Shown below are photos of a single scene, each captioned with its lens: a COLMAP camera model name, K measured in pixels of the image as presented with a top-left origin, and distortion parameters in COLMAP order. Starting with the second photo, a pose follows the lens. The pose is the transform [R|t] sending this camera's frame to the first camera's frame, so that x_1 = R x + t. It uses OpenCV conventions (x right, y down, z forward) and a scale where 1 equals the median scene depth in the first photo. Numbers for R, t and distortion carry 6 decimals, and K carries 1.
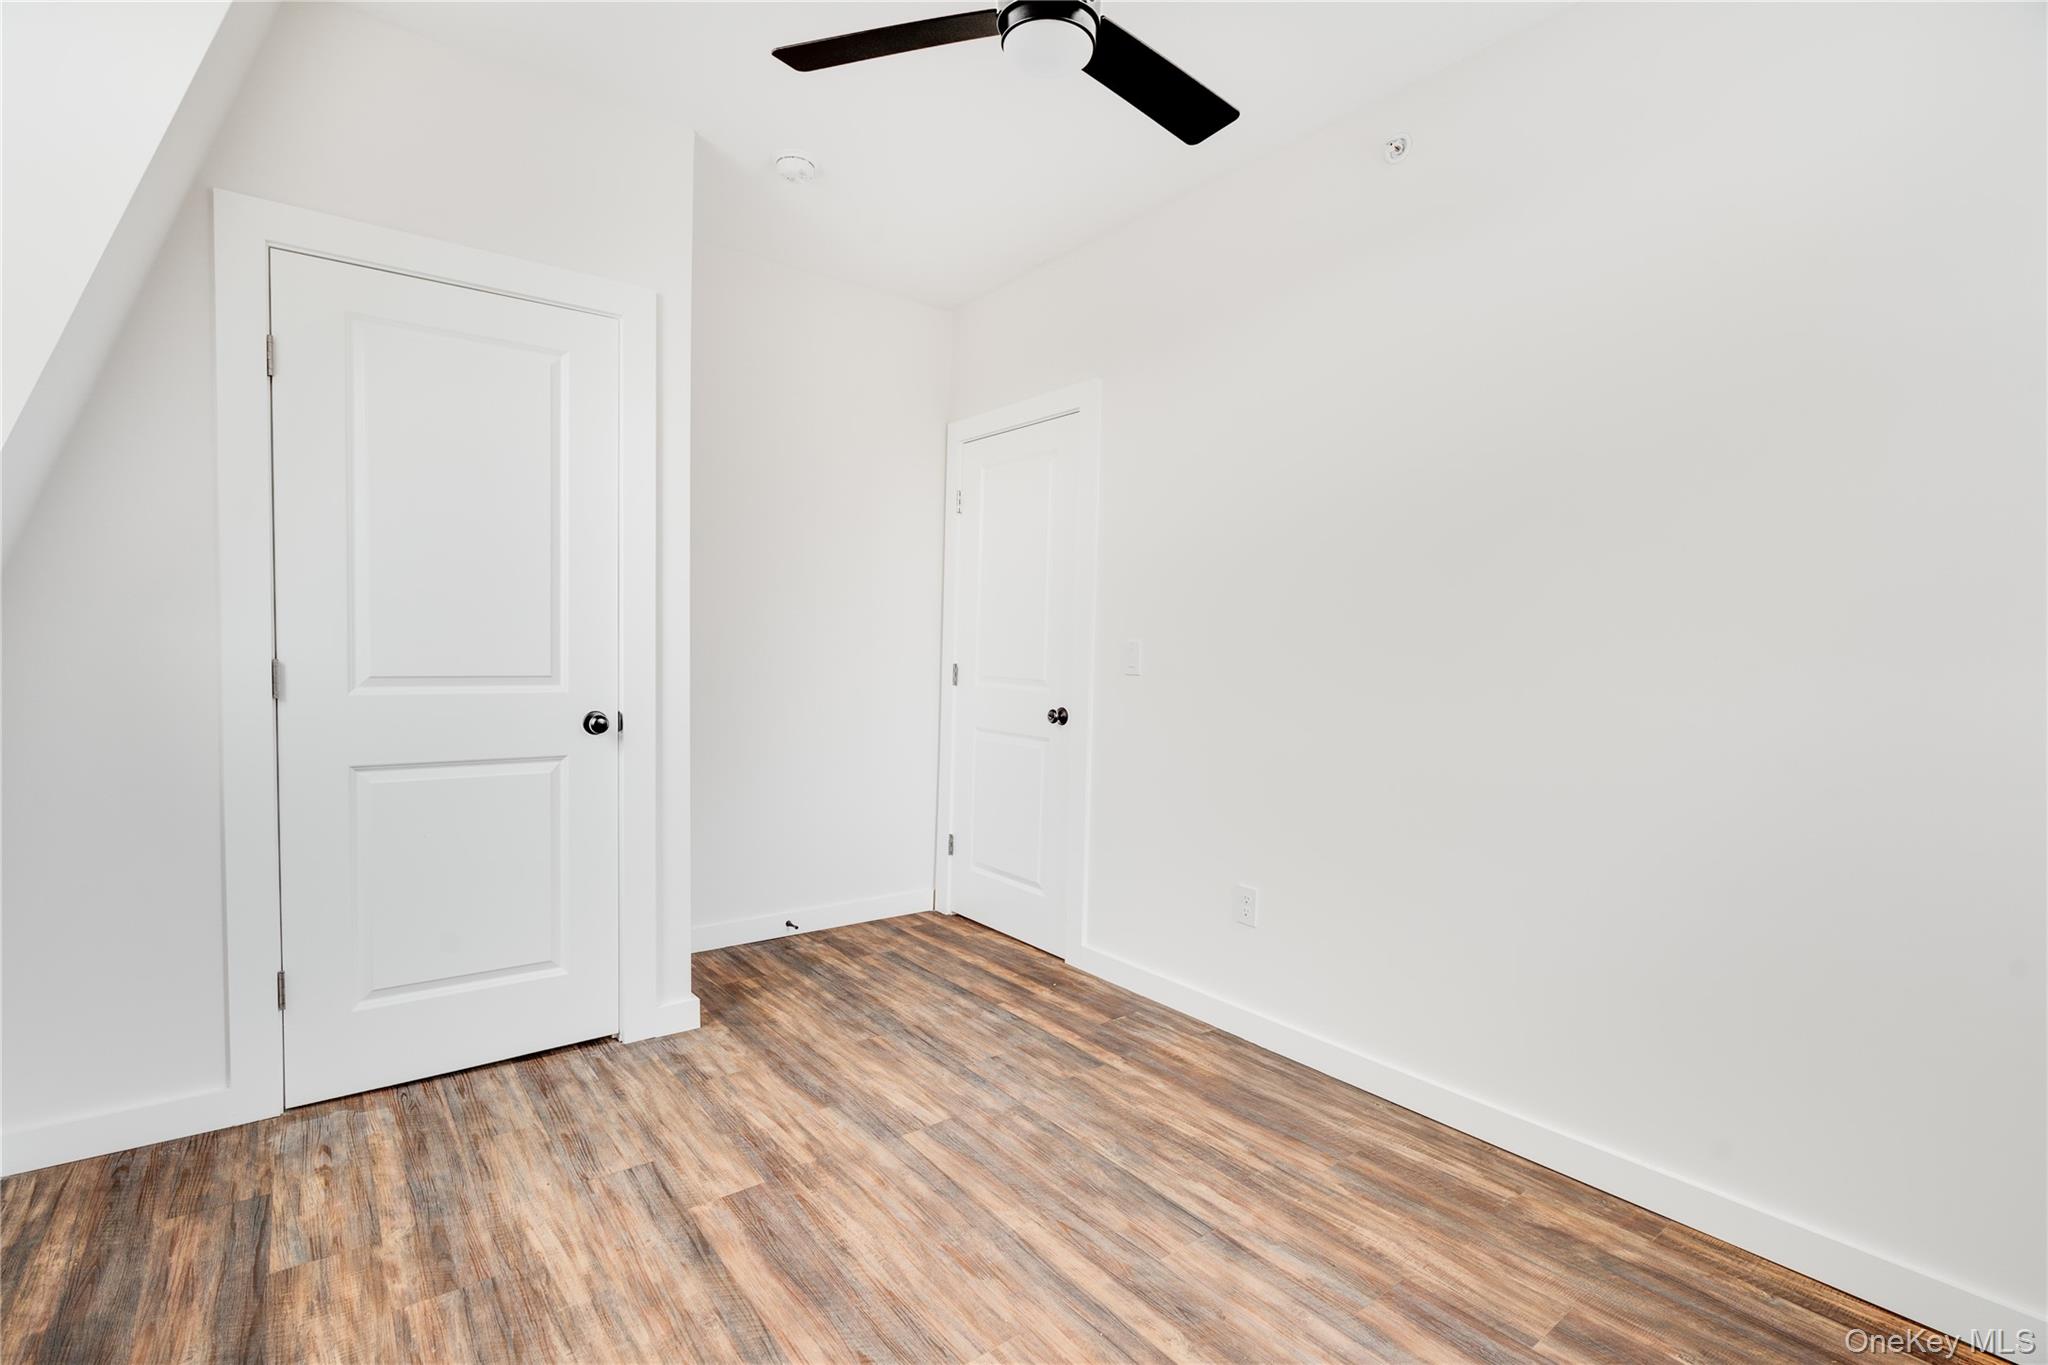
lens RADIAL K [[930.5, 0, 1028.1], [0, 930.5, 659.5], [0, 0, 1]] dist [-0.015665, 0.003698]
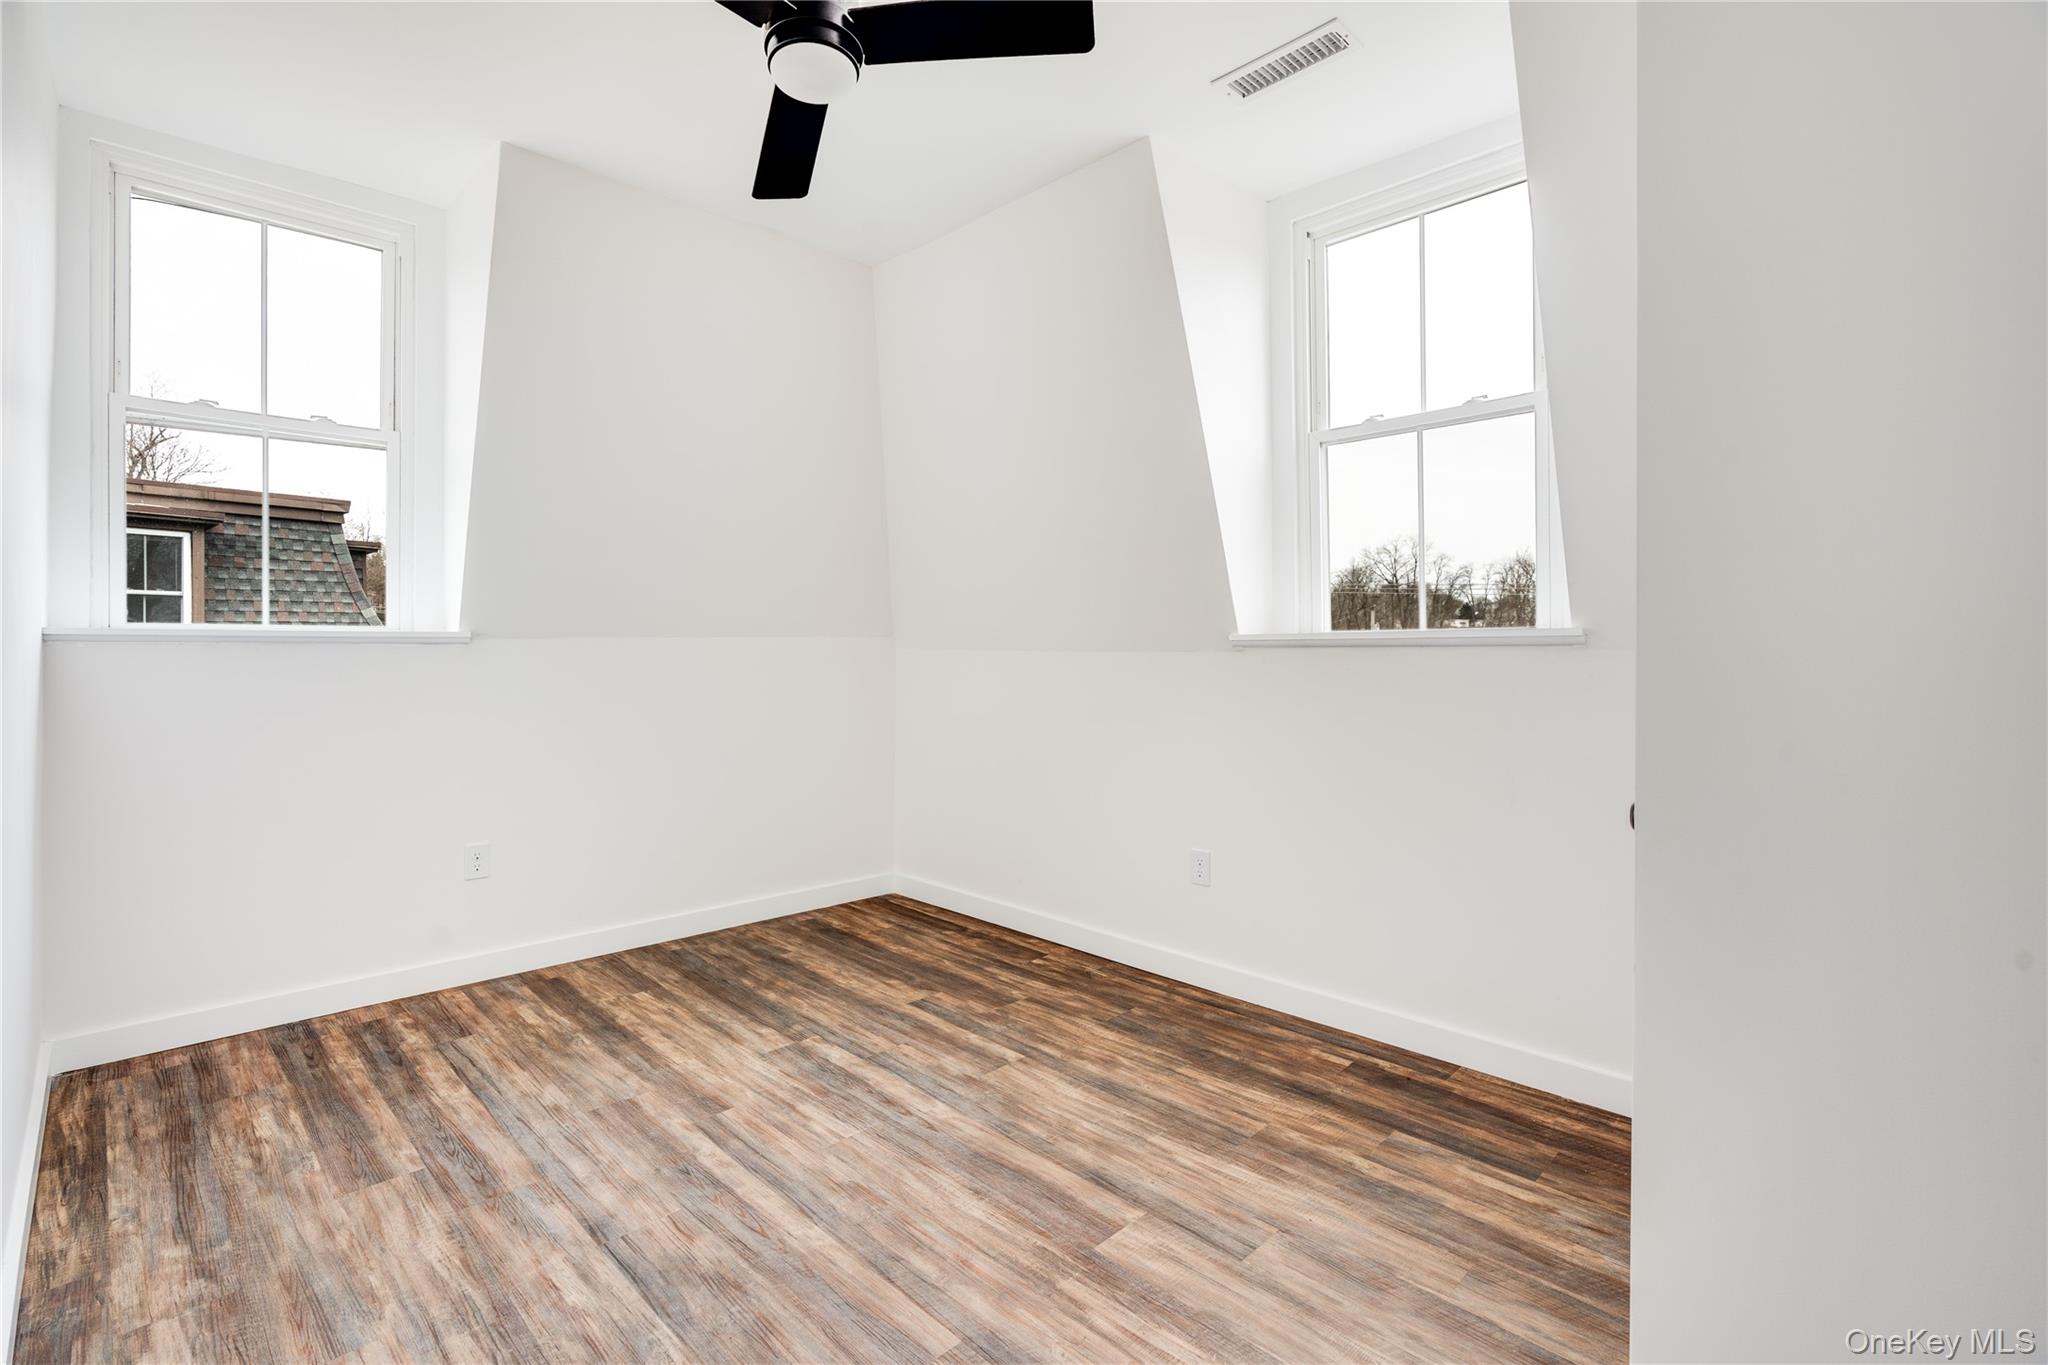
lens RADIAL K [[930.5, 0, 1028.1], [0, 930.5, 659.5], [0, 0, 1]] dist [-0.015665, 0.003698]
pose [[-0.991868, -0.026447, -0.124495, -0.101874], [-0.029339, 0.999339, 0.021453, -0.022978], [0.123846, 0.024931, -0.991988, 2.007796]]
